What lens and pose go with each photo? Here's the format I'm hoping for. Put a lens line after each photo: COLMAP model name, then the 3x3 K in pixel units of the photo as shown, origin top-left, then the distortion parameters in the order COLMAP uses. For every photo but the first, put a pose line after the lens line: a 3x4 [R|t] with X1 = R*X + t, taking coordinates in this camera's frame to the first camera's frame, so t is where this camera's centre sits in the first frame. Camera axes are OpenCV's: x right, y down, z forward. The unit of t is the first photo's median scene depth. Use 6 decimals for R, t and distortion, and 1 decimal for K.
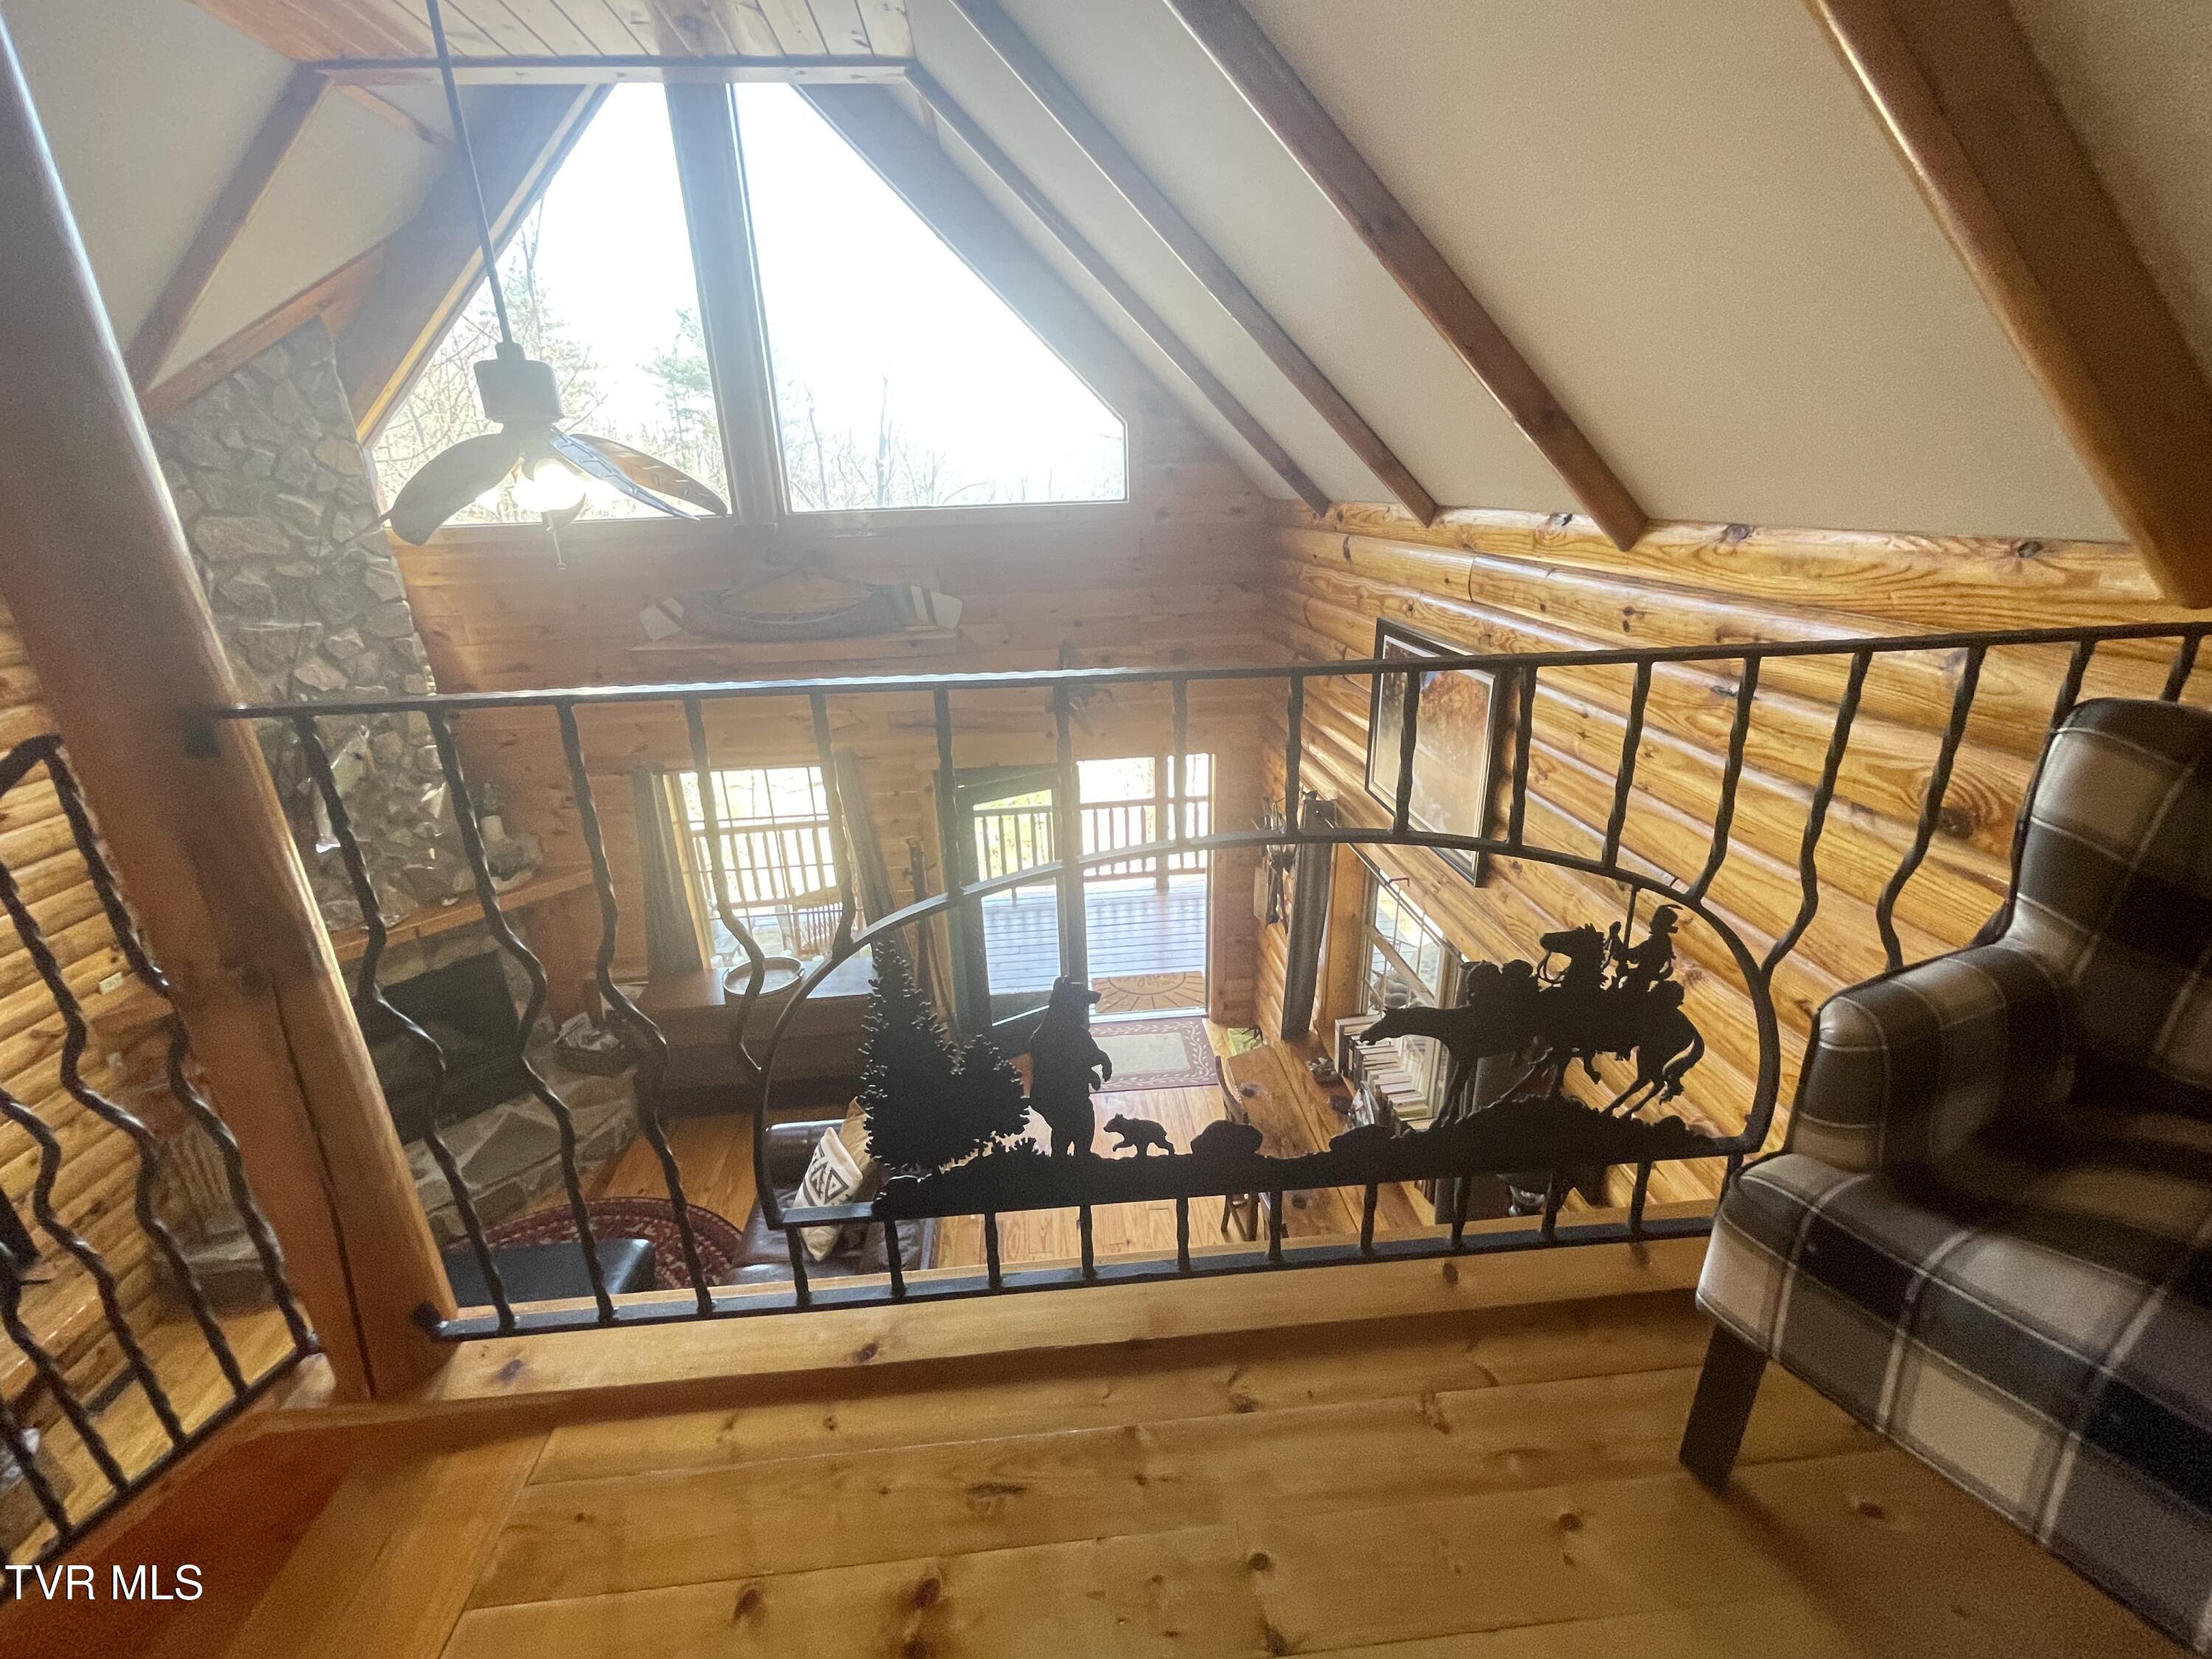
lens RADIAL K [[912.8, 0, 1107.3], [0, 912.8, 821.5], [0, 0, 1]] dist [0.002588, 0.000240]
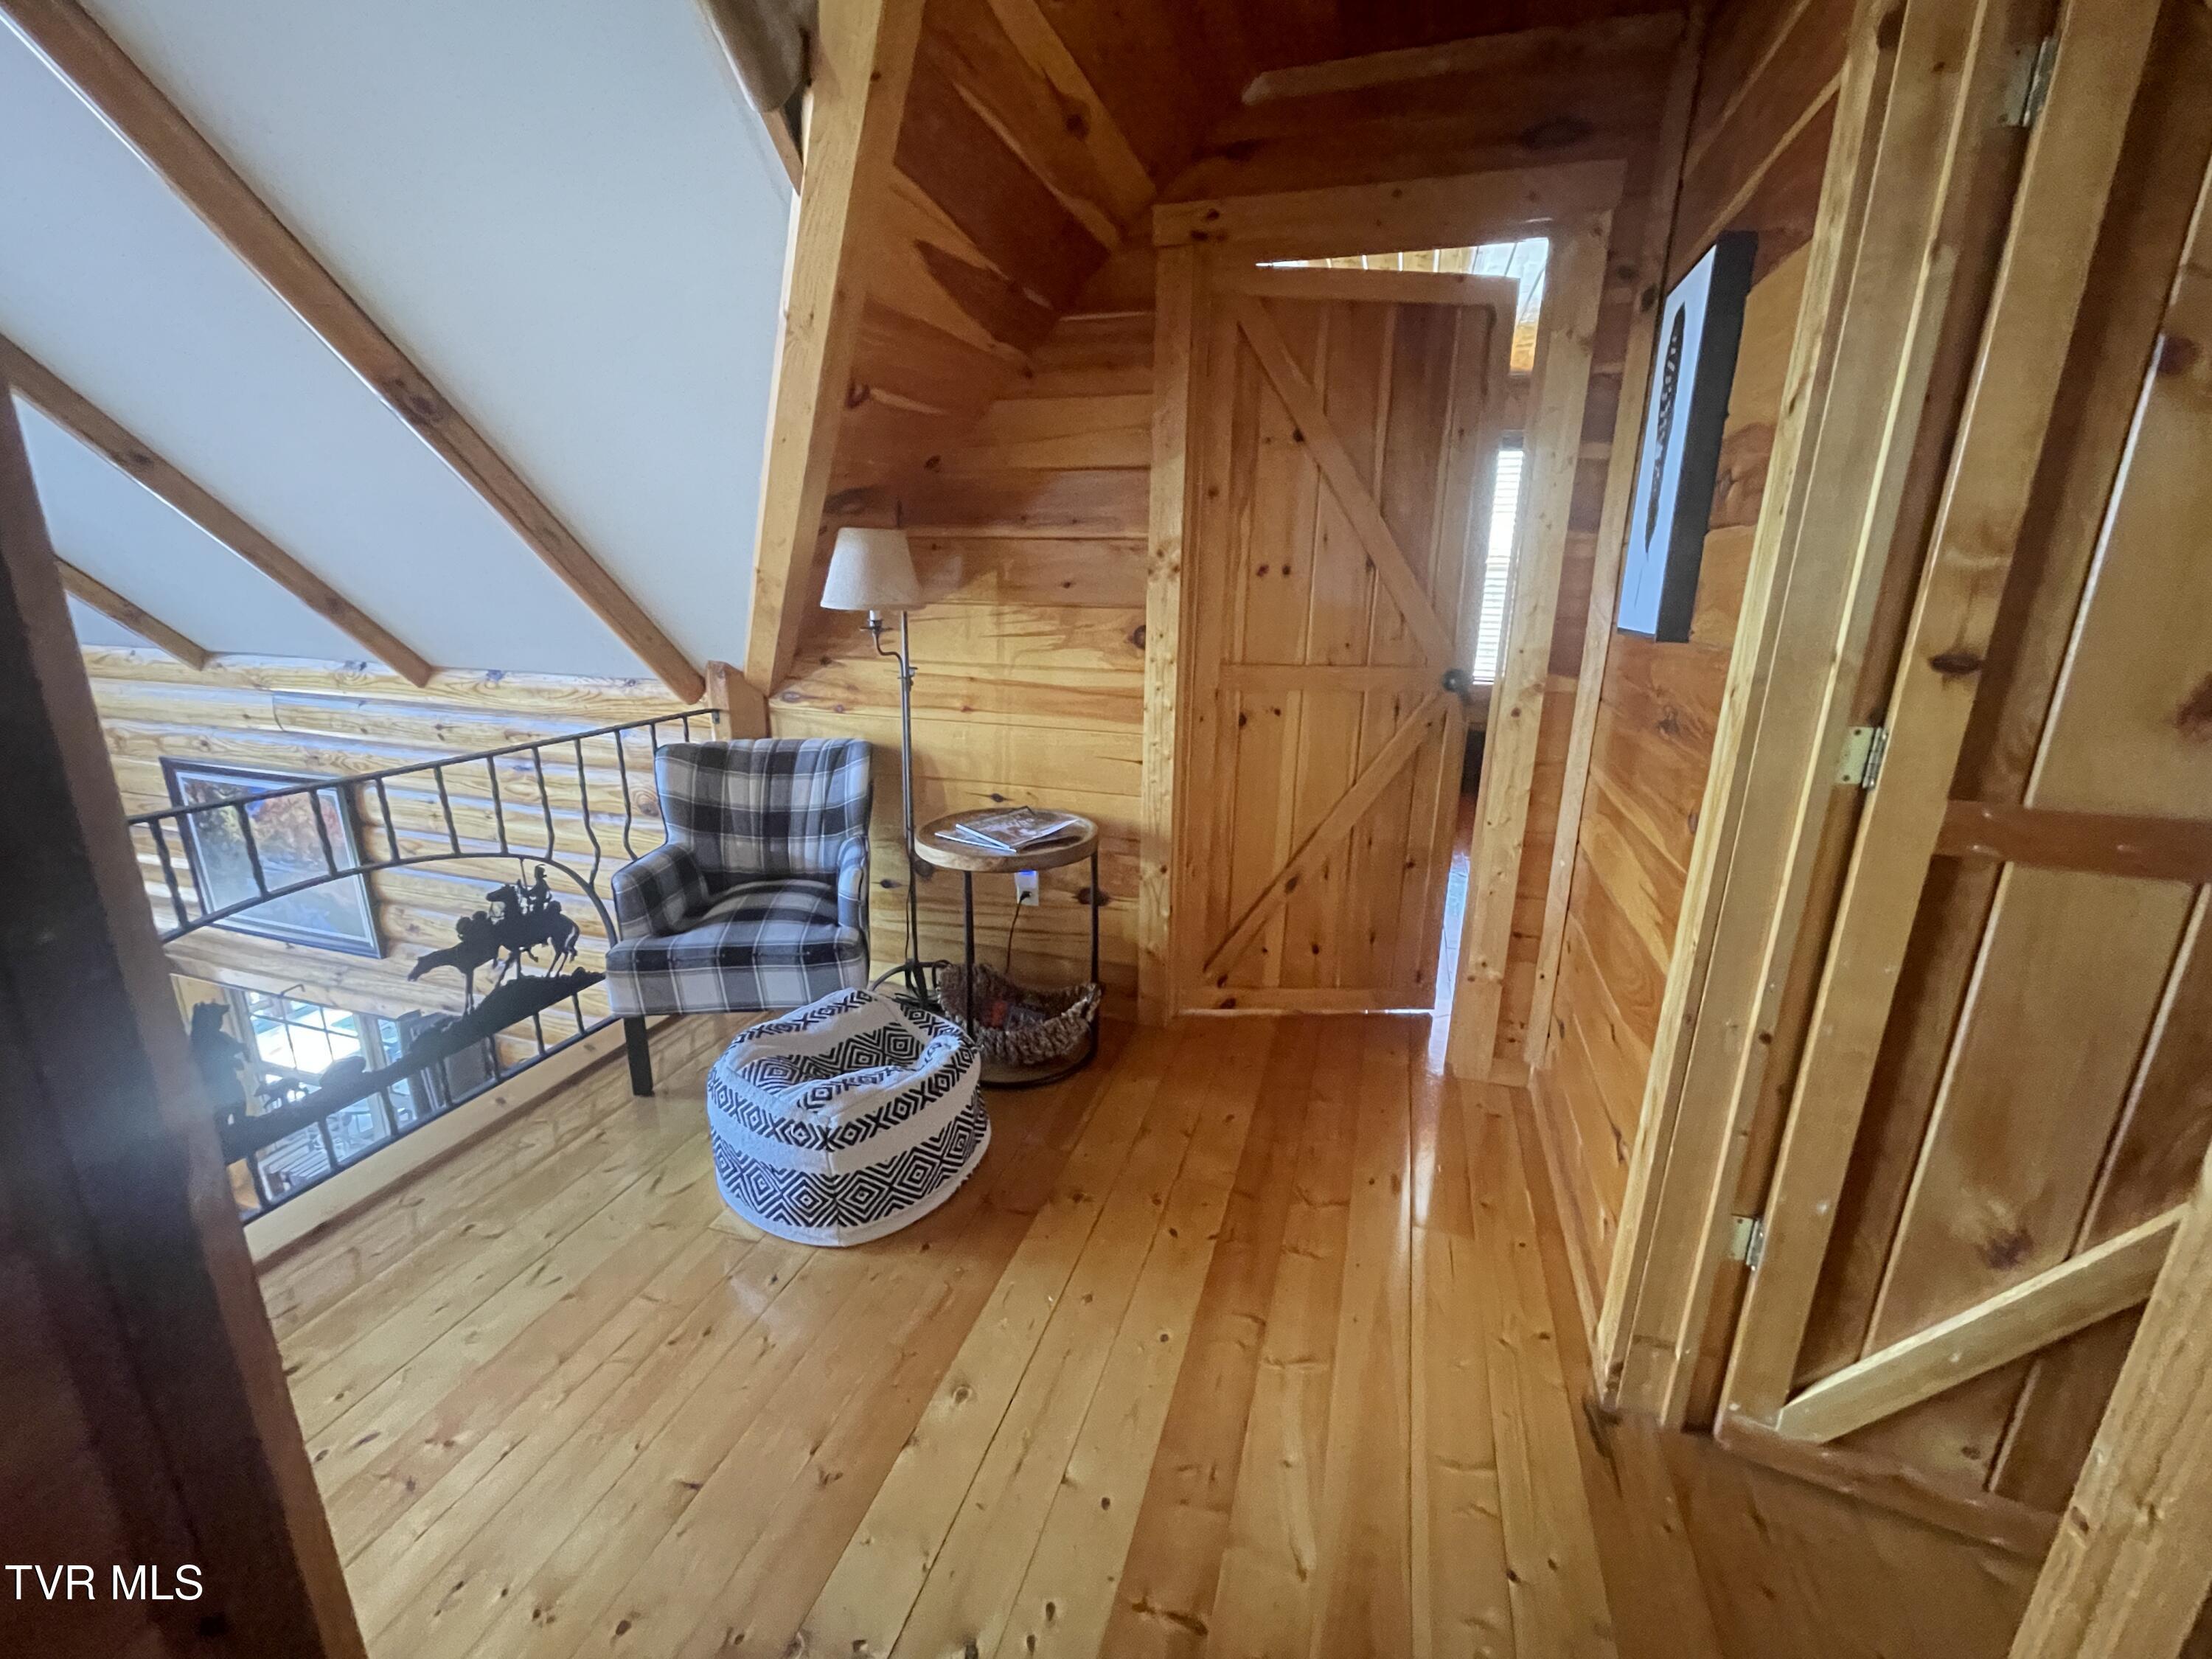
lens RADIAL K [[912.8, 0, 1106.2], [0, 912.8, 822.5], [0, 0, 1]] dist [0.002588, 0.000240]
pose [[0.378614, -0.218417, 0.899414, -0.746657], [0.298616, 0.948617, 0.104661, 0.161868], [-0.876060, 0.228953, 0.424382, -1.040200]]
